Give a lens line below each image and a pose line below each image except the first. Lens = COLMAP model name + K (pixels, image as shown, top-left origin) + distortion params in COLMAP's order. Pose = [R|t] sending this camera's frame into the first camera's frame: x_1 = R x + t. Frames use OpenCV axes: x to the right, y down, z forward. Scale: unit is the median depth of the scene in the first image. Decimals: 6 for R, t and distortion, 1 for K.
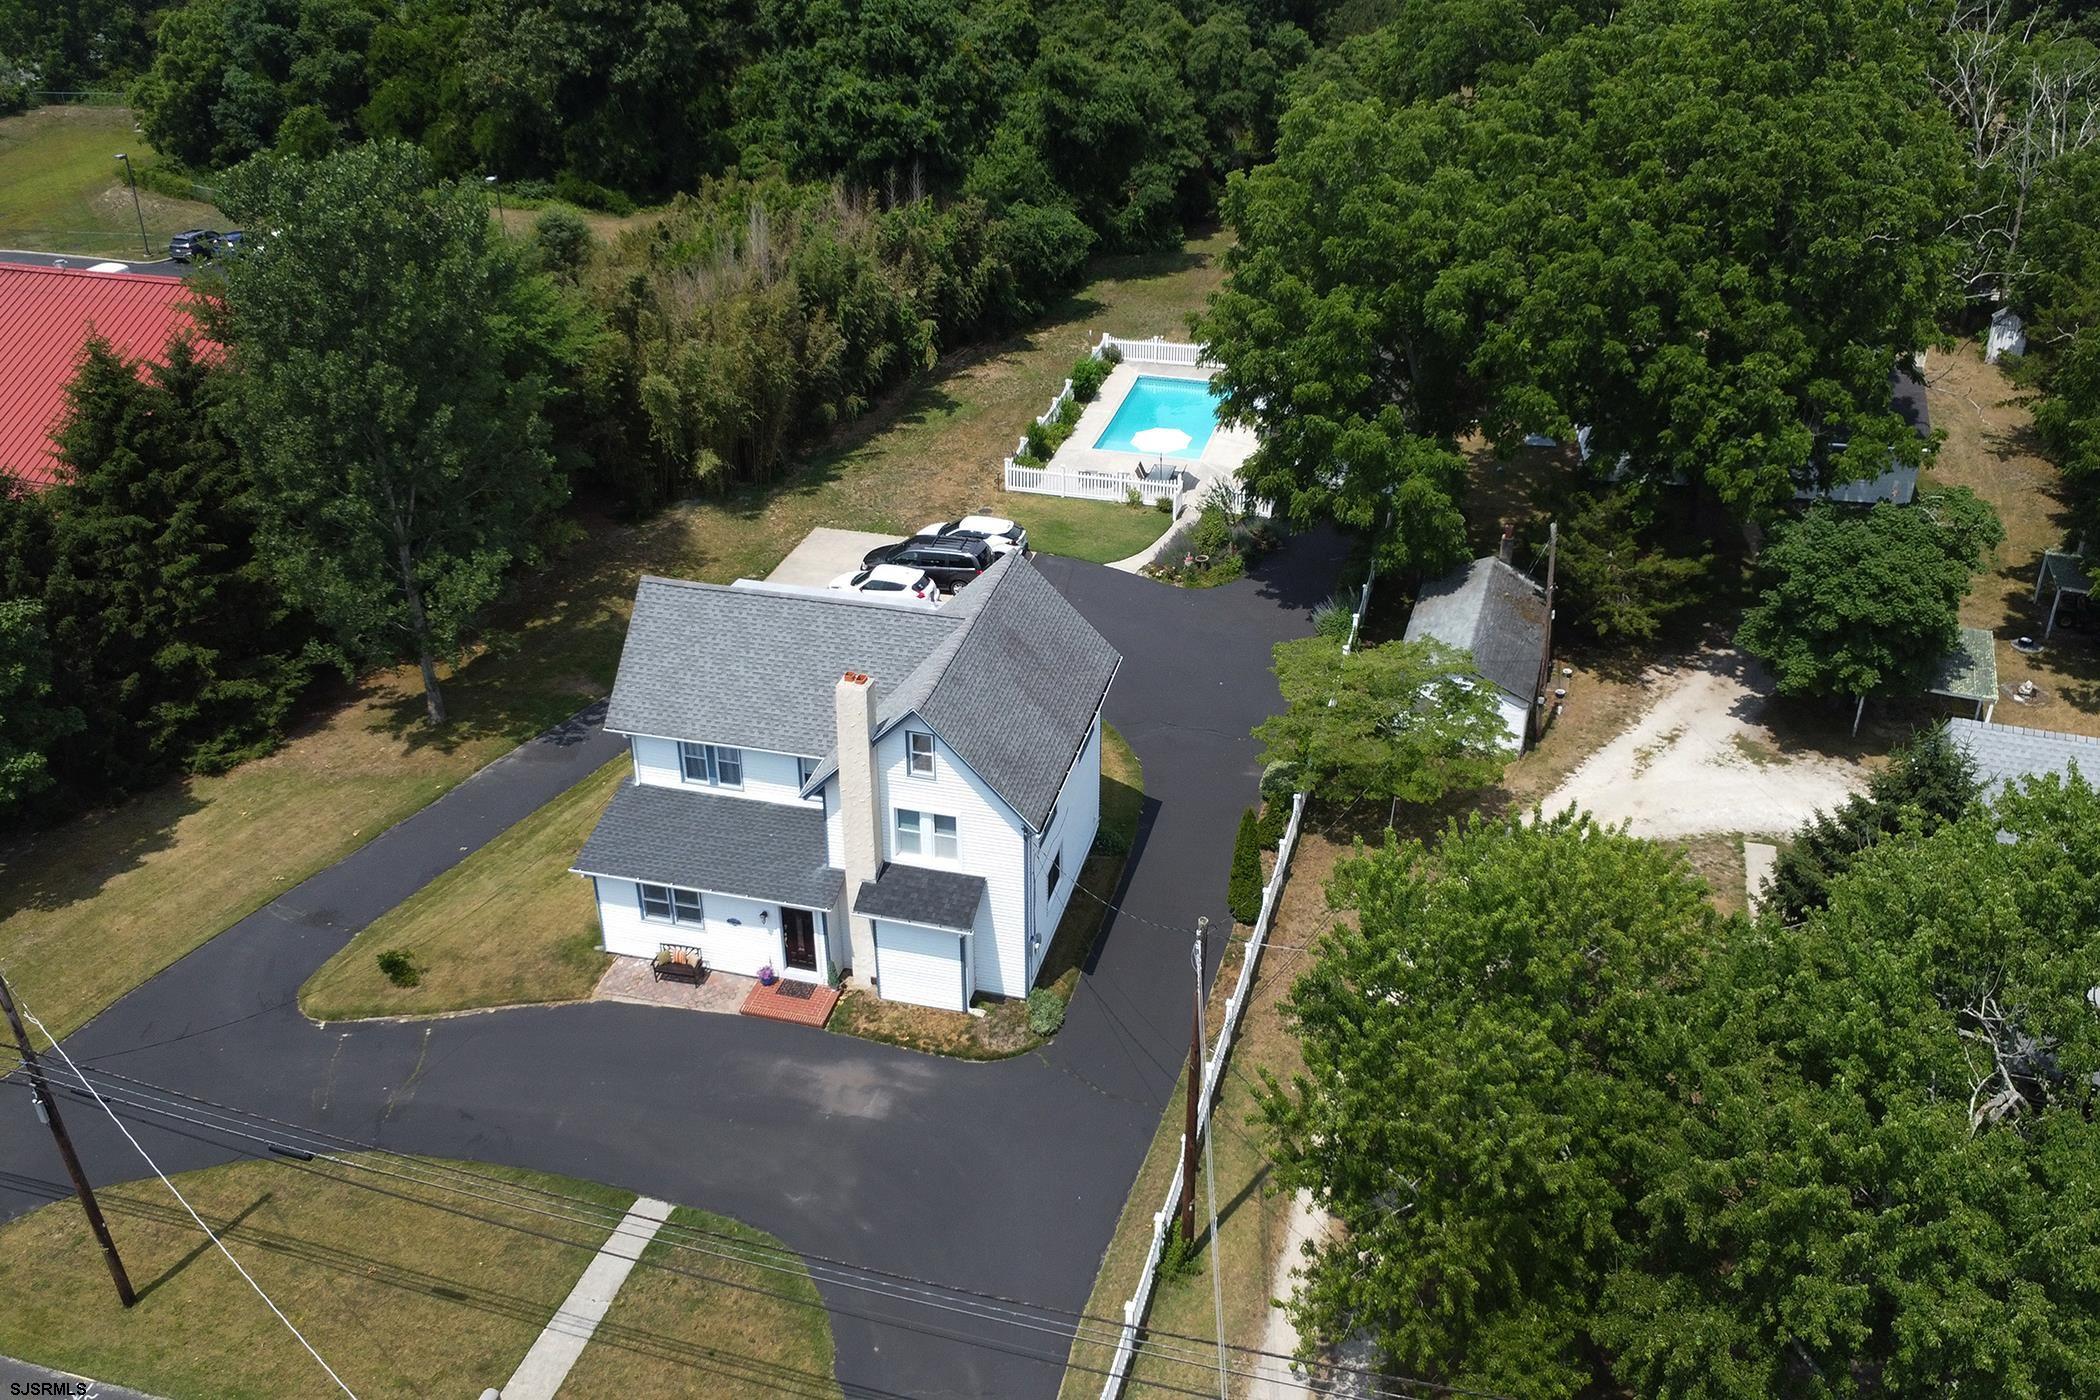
lens RADIAL K [[1811.0, 0, 1050.0], [0, 1811.0, 700.0], [0, 0, 1]] dist [-0.013398, -0.039787]
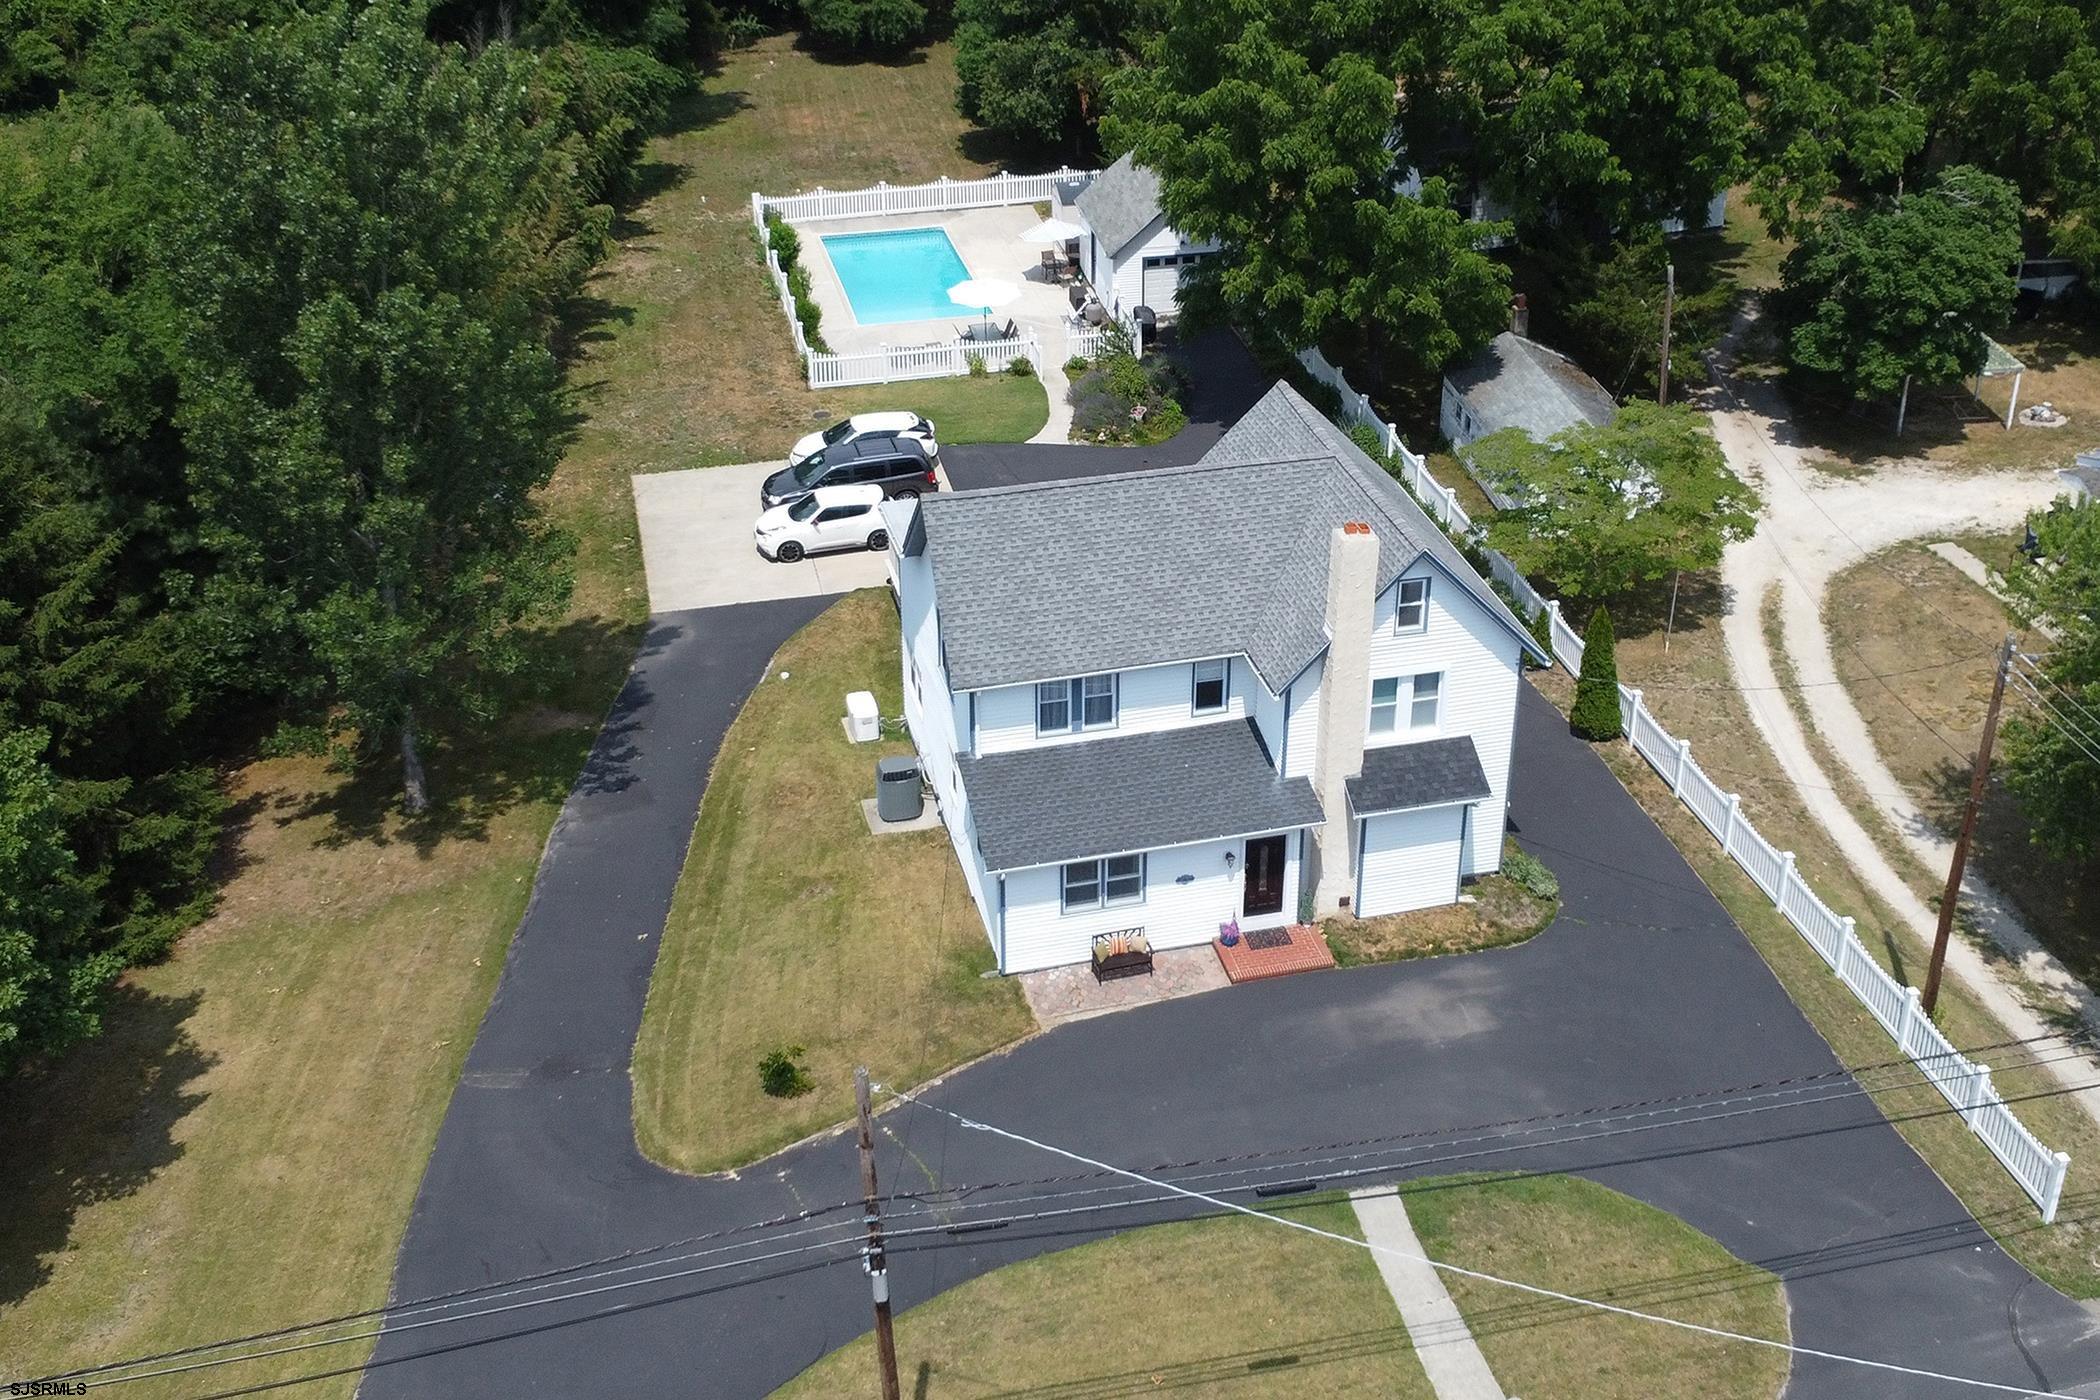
lens RADIAL K [[2338.7, 0, 1142.4], [0, 2338.7, 582.1], [0, 0, 1]] dist [-0.022220, -0.013393]
pose [[0.864323, -0.220368, 0.452087, -0.616140], [0.239806, 0.970710, 0.014696, -0.024677], [-0.442084, 0.095711, 0.891853, 0.067645]]
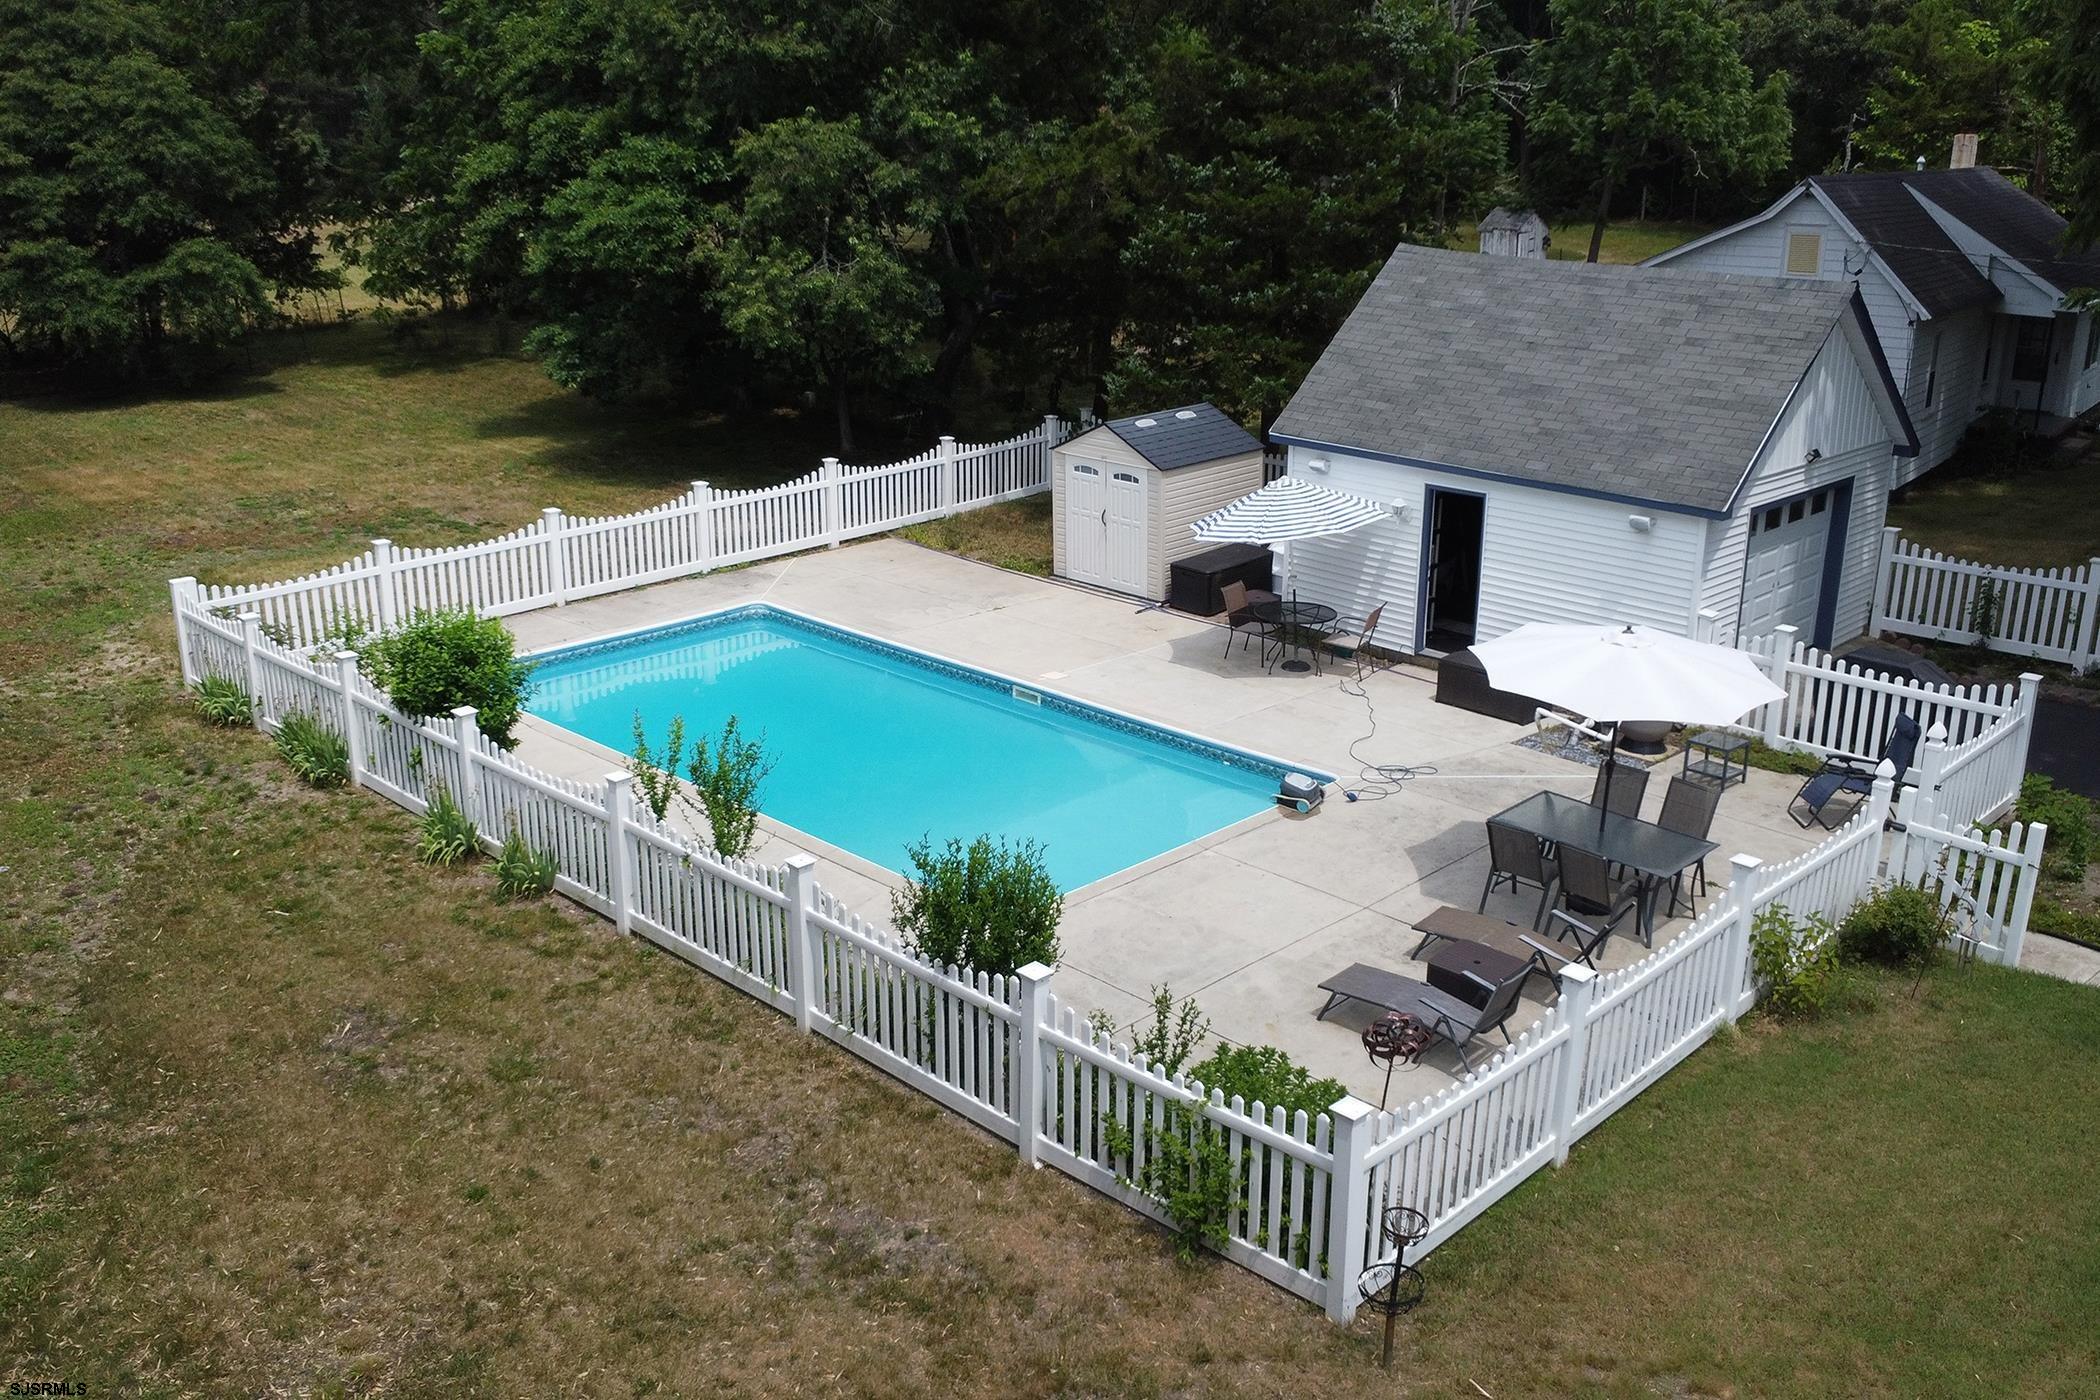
lens RADIAL K [[1811.0, 0, 1050.0], [0, 1811.0, 700.0], [0, 0, 1]] dist [-0.013398, -0.039787]
pose [[0.486662, -0.265188, 0.832368, -0.220631], [0.432578, 0.900950, 0.034122, -0.281999], [-0.758971, 0.343459, 0.553173, 1.515941]]
